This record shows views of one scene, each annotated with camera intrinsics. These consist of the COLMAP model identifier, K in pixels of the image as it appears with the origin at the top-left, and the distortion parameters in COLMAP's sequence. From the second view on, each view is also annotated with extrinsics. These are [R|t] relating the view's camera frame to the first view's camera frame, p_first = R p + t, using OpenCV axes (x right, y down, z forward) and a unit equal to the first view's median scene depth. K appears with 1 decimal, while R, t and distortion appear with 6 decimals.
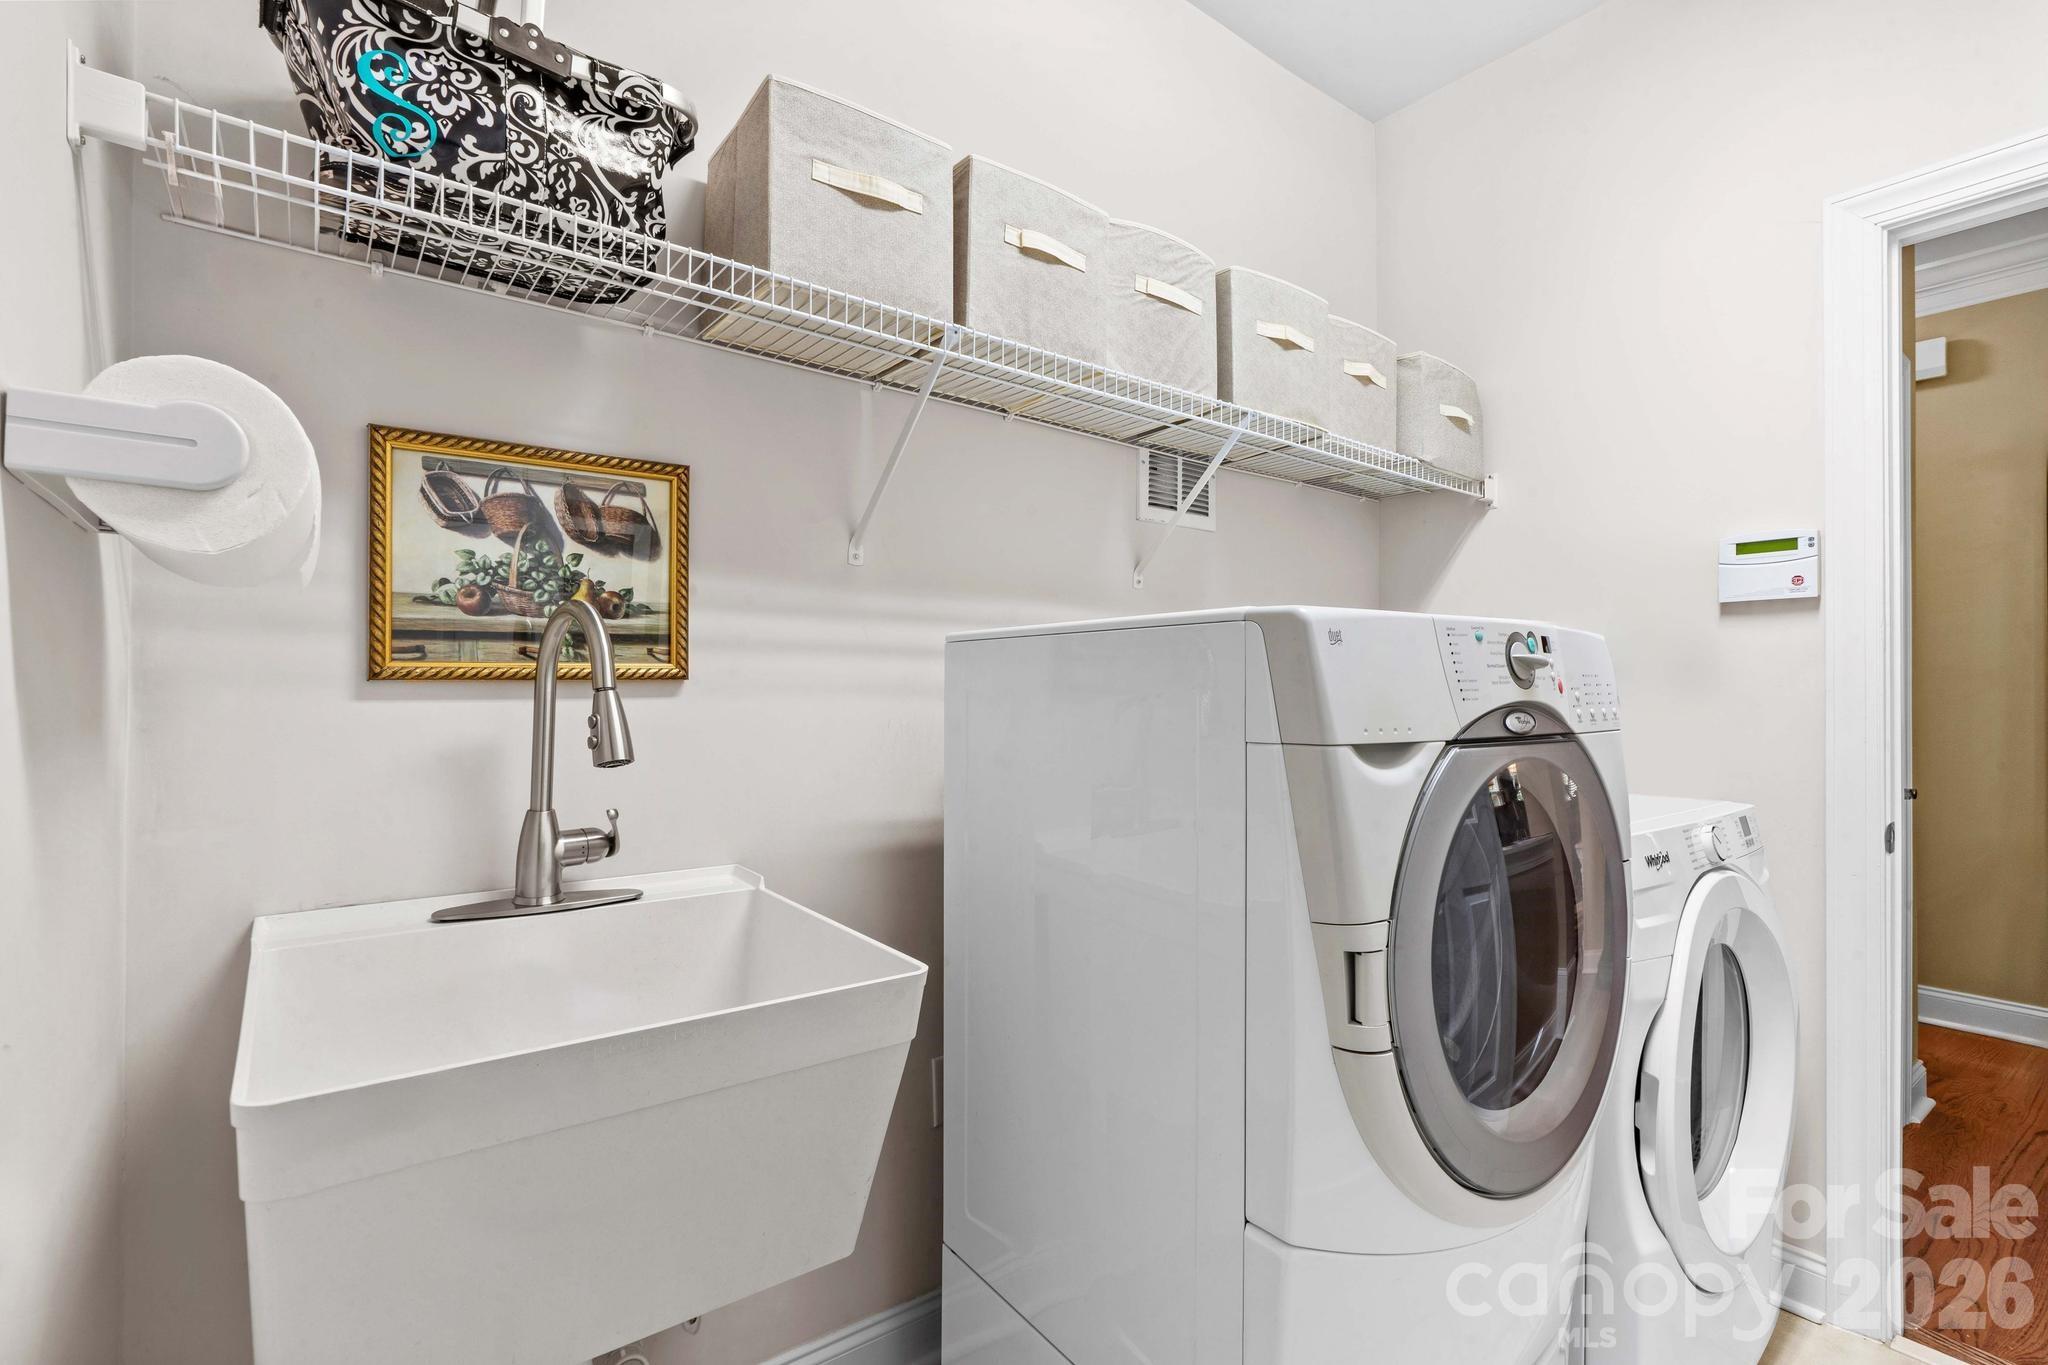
lens RADIAL K [[948.4, 0, 1023.4], [0, 948.4, 684.1], [0, 0, 1]] dist [-0.018138, 0.007165]
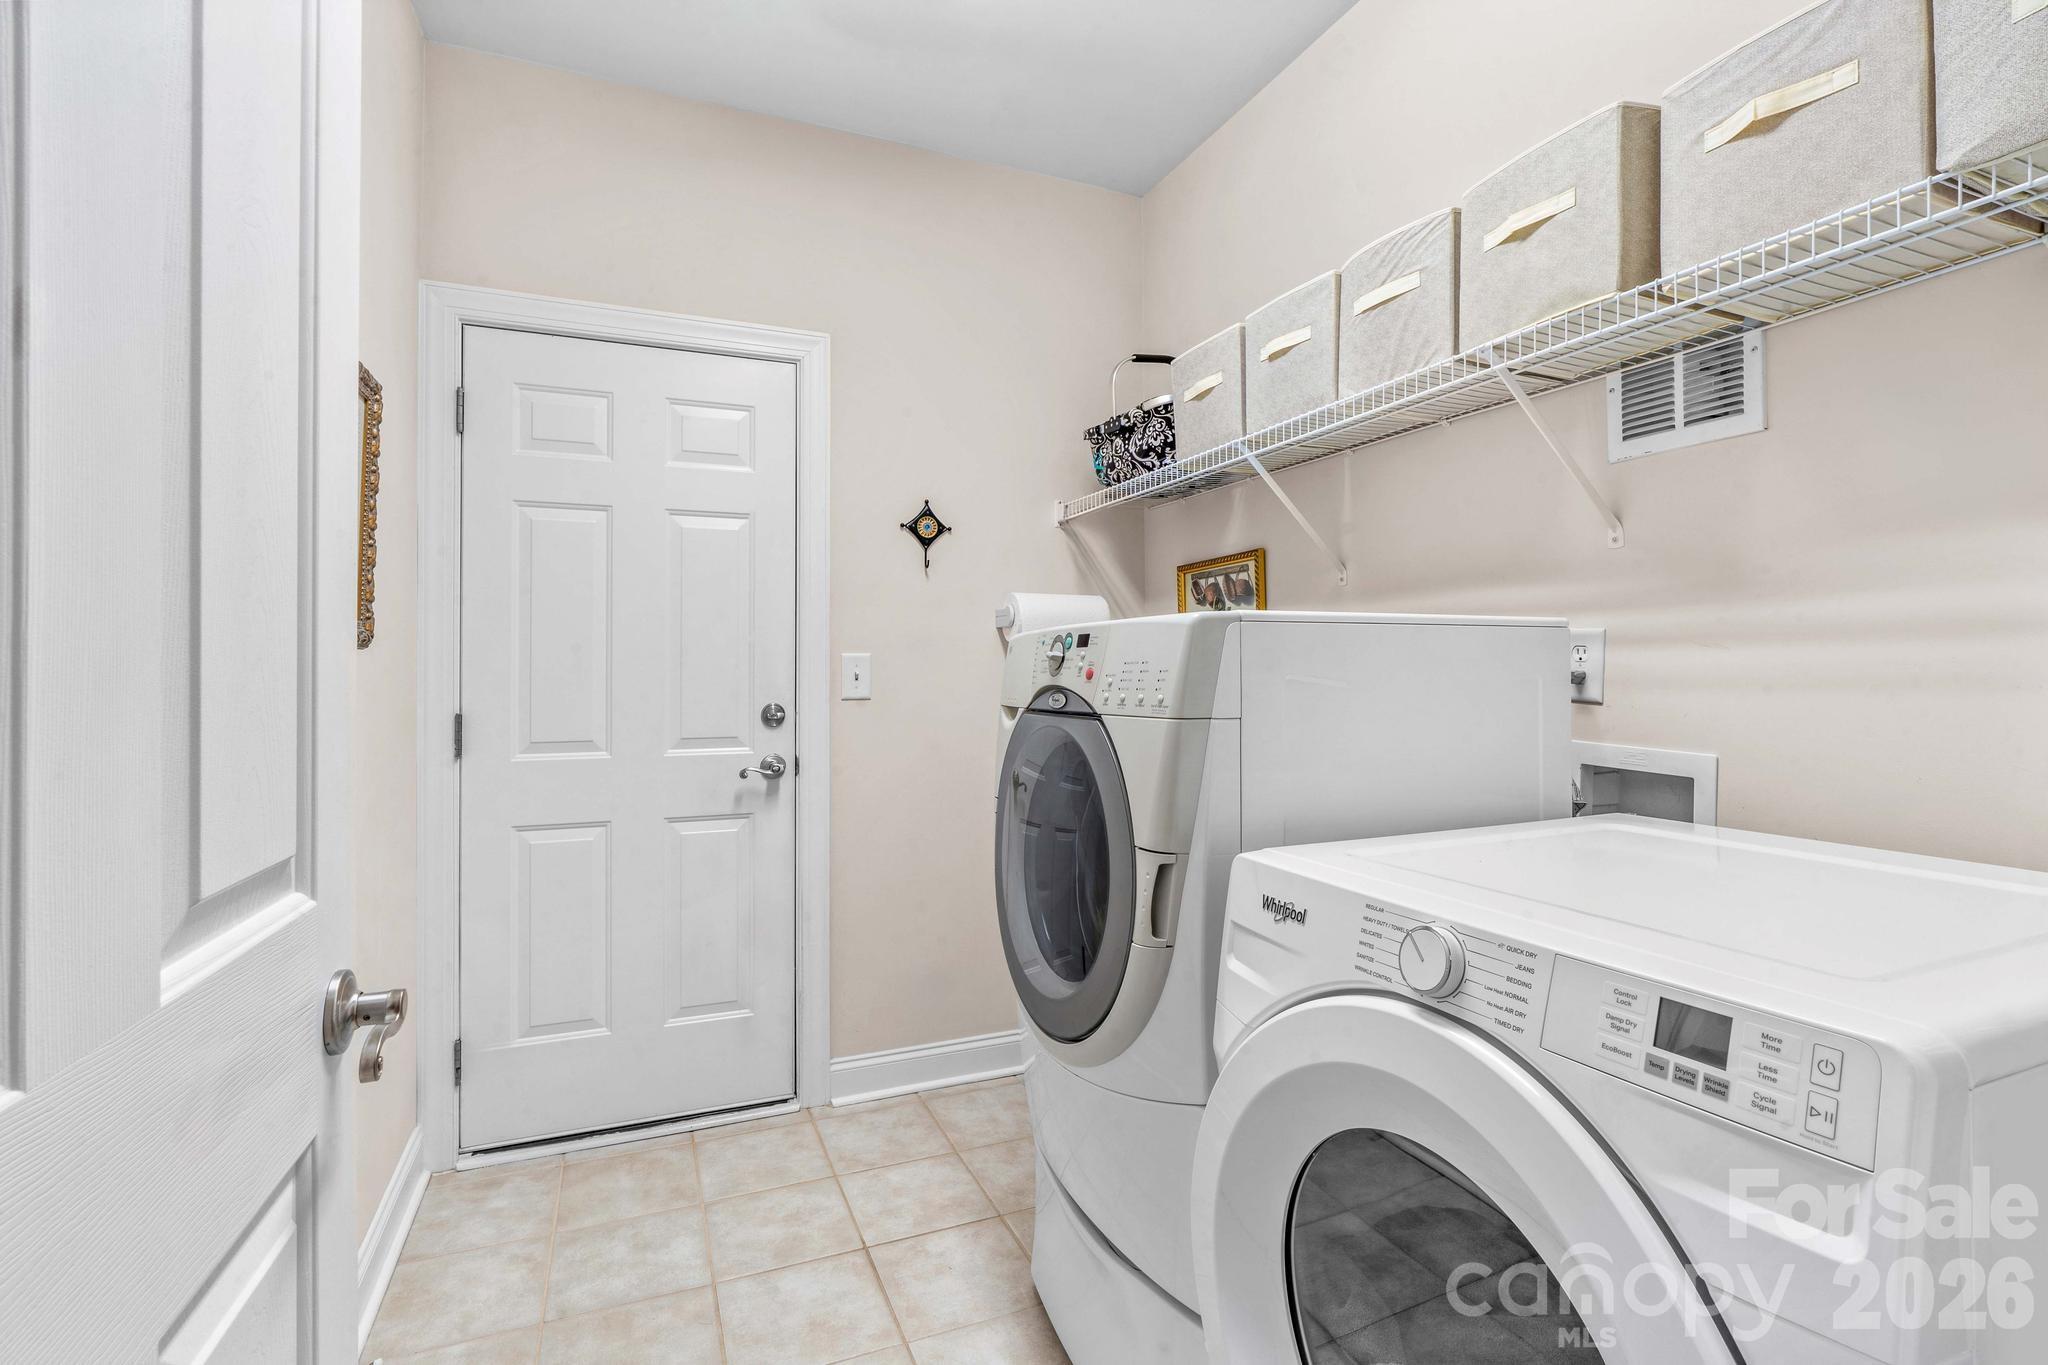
lens RADIAL K [[948.4, 0, 1023.5], [0, 948.4, 676.4], [0, 0, 1]] dist [-0.018138, 0.007165]
pose [[-0.260569, 0.002329, -0.965452, 1.545408], [0.012914, 0.999916, -0.001073, 0.005182], [0.965369, -0.012748, -0.260578, 1.080173]]
